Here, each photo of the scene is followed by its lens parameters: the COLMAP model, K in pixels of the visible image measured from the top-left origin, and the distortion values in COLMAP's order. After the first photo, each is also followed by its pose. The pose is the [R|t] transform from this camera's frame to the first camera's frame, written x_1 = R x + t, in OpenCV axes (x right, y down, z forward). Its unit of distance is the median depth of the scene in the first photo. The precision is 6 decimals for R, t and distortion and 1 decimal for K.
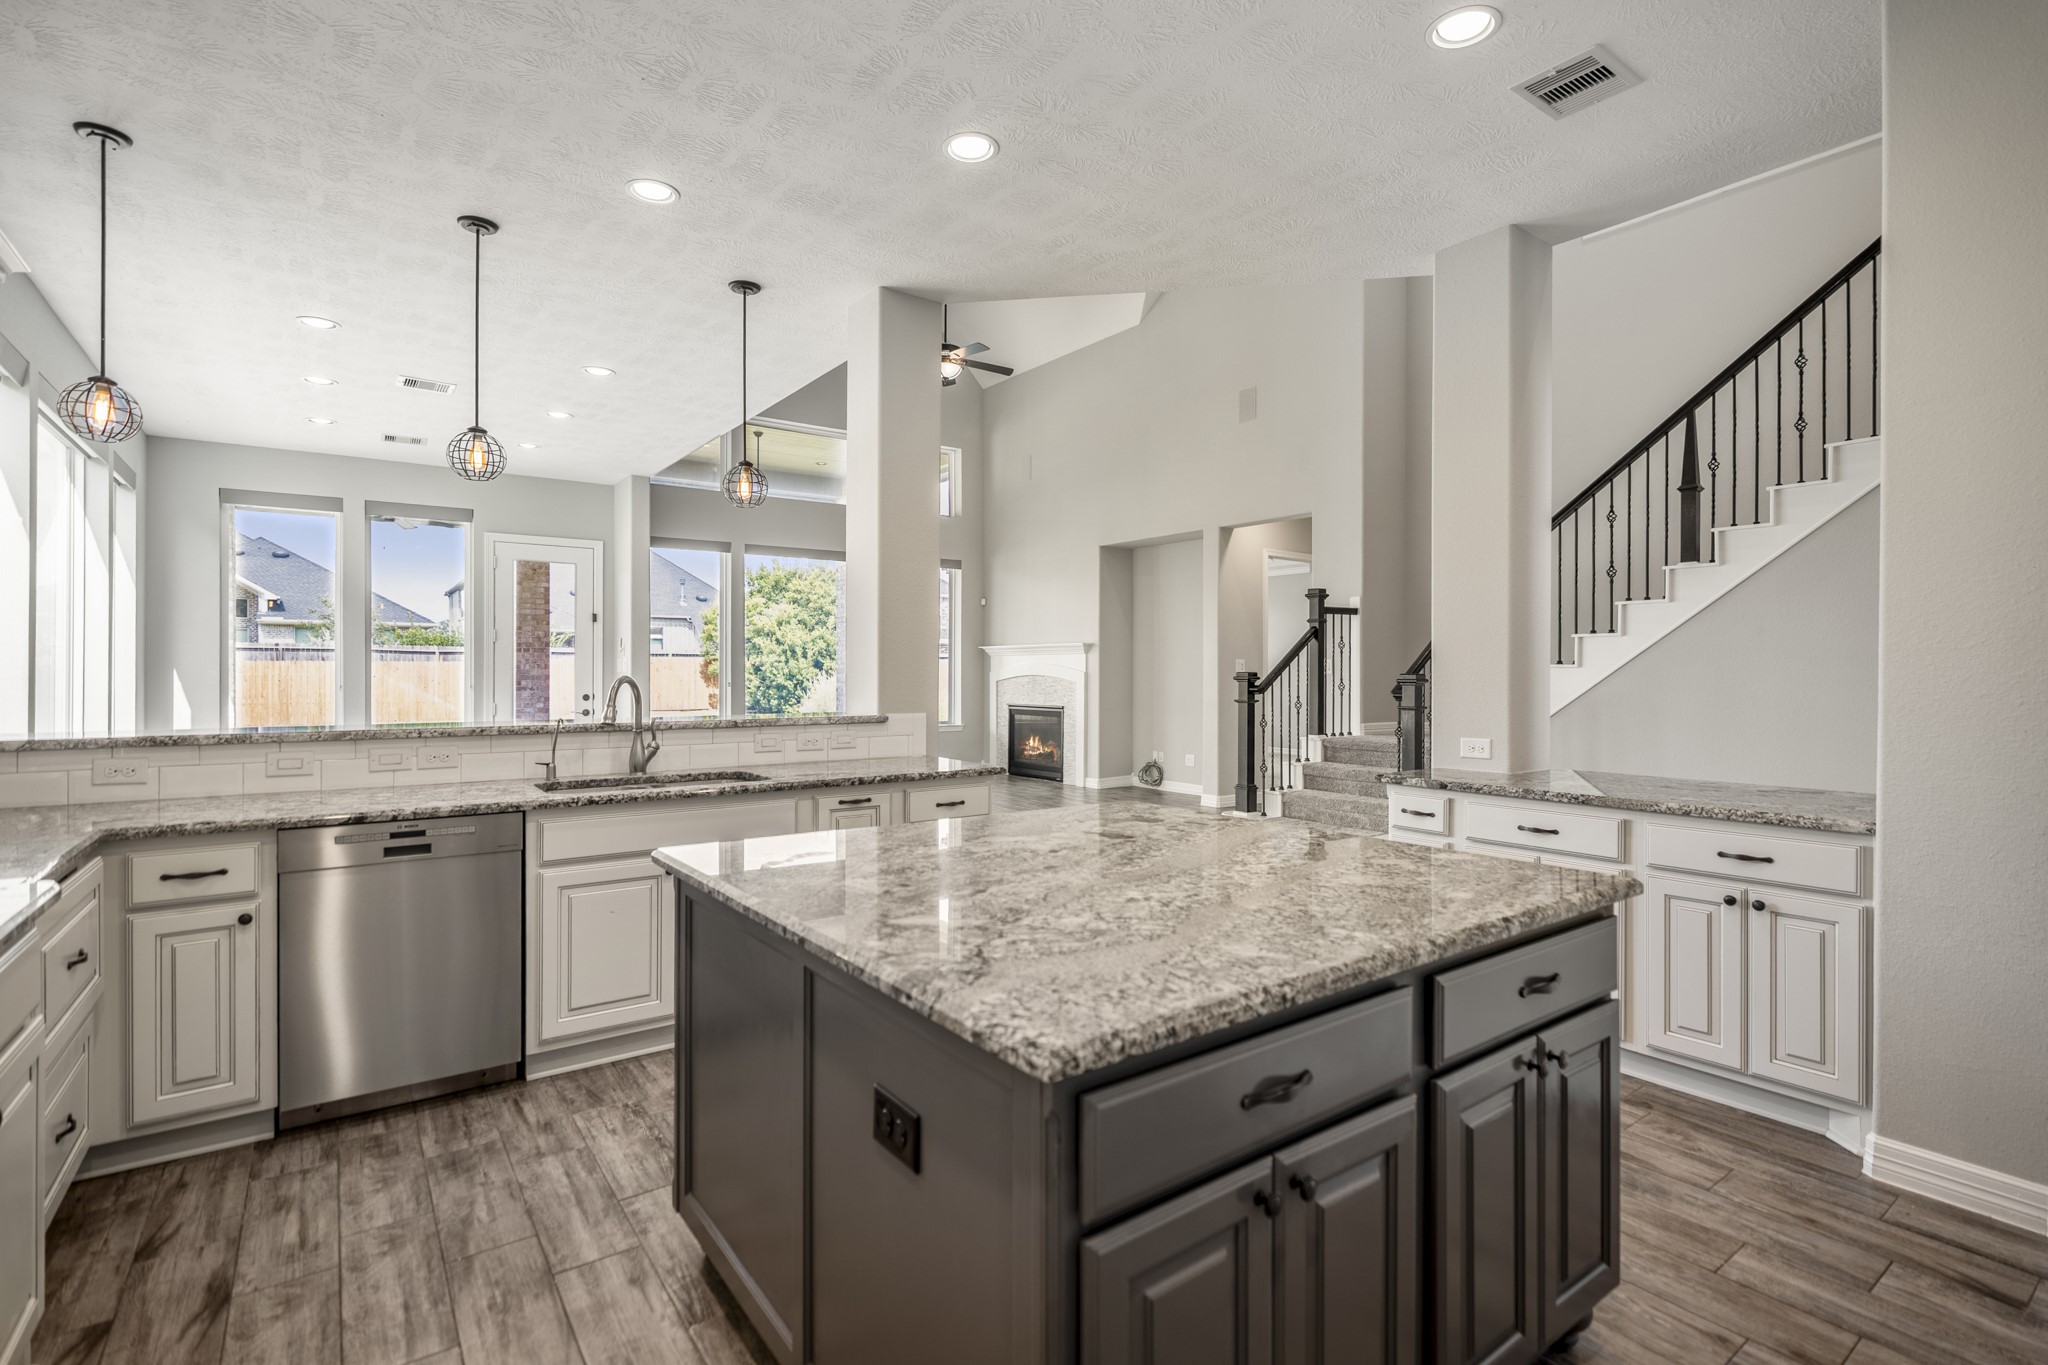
lens RADIAL K [[940.3, 0, 1021.2], [0, 940.3, 682.1], [0, 0, 1]] dist [-0.008040, 0.001578]
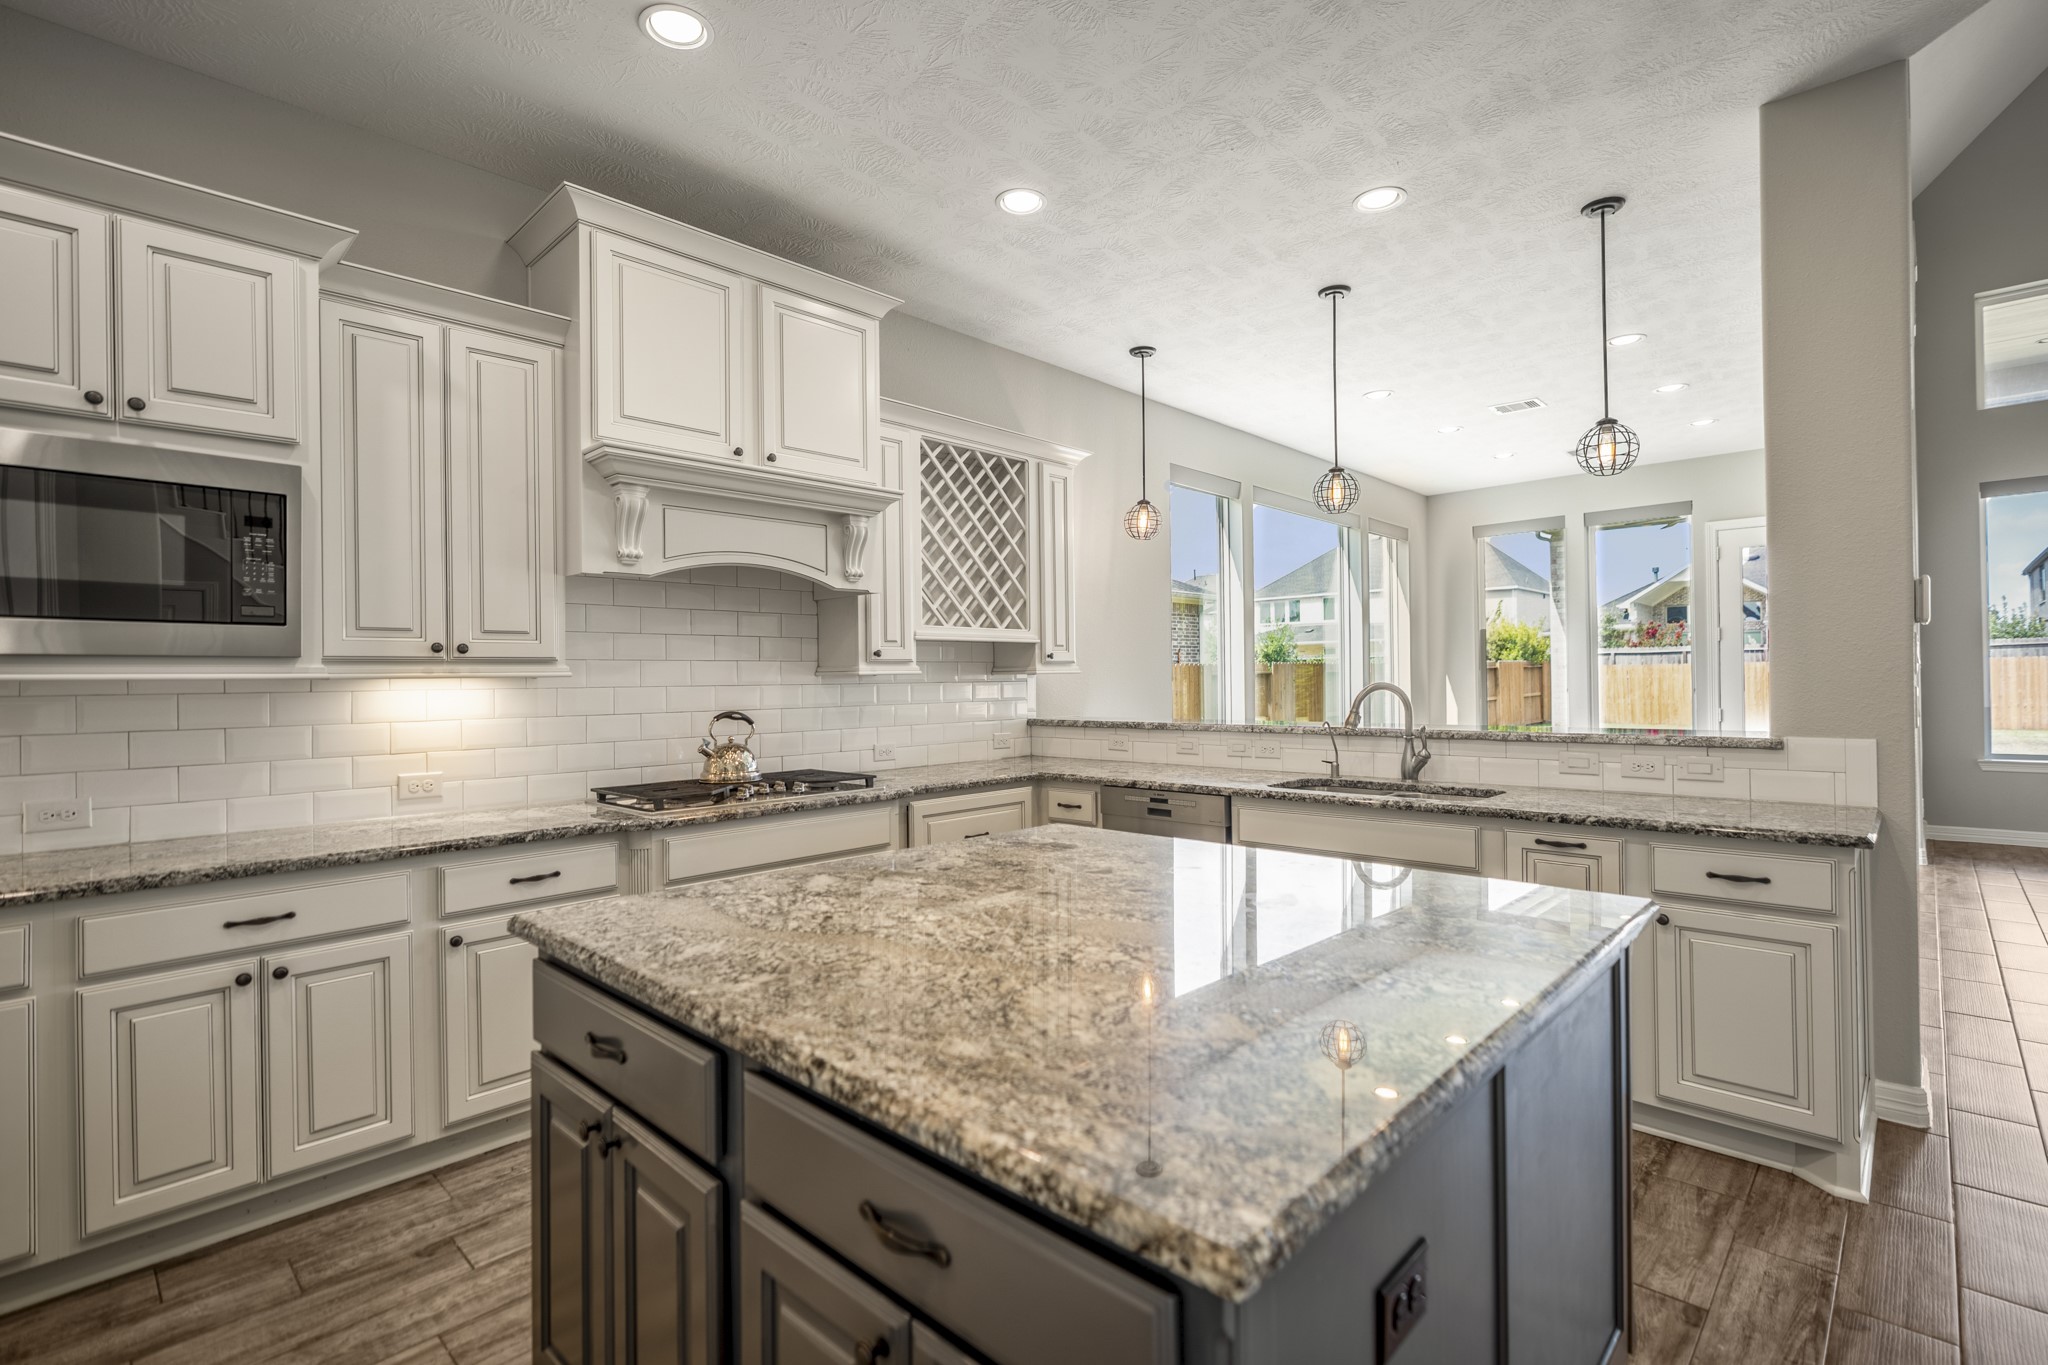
lens RADIAL K [[940.3, 0, 1030.7], [0, 940.3, 675.6], [0, 0, 1]] dist [-0.008040, 0.001578]
pose [[0.191491, -0.008957, -0.981453, 0.491634], [0.001962, 0.999960, -0.008743, -0.005981], [0.981492, -0.000251, 0.191501, 0.417886]]
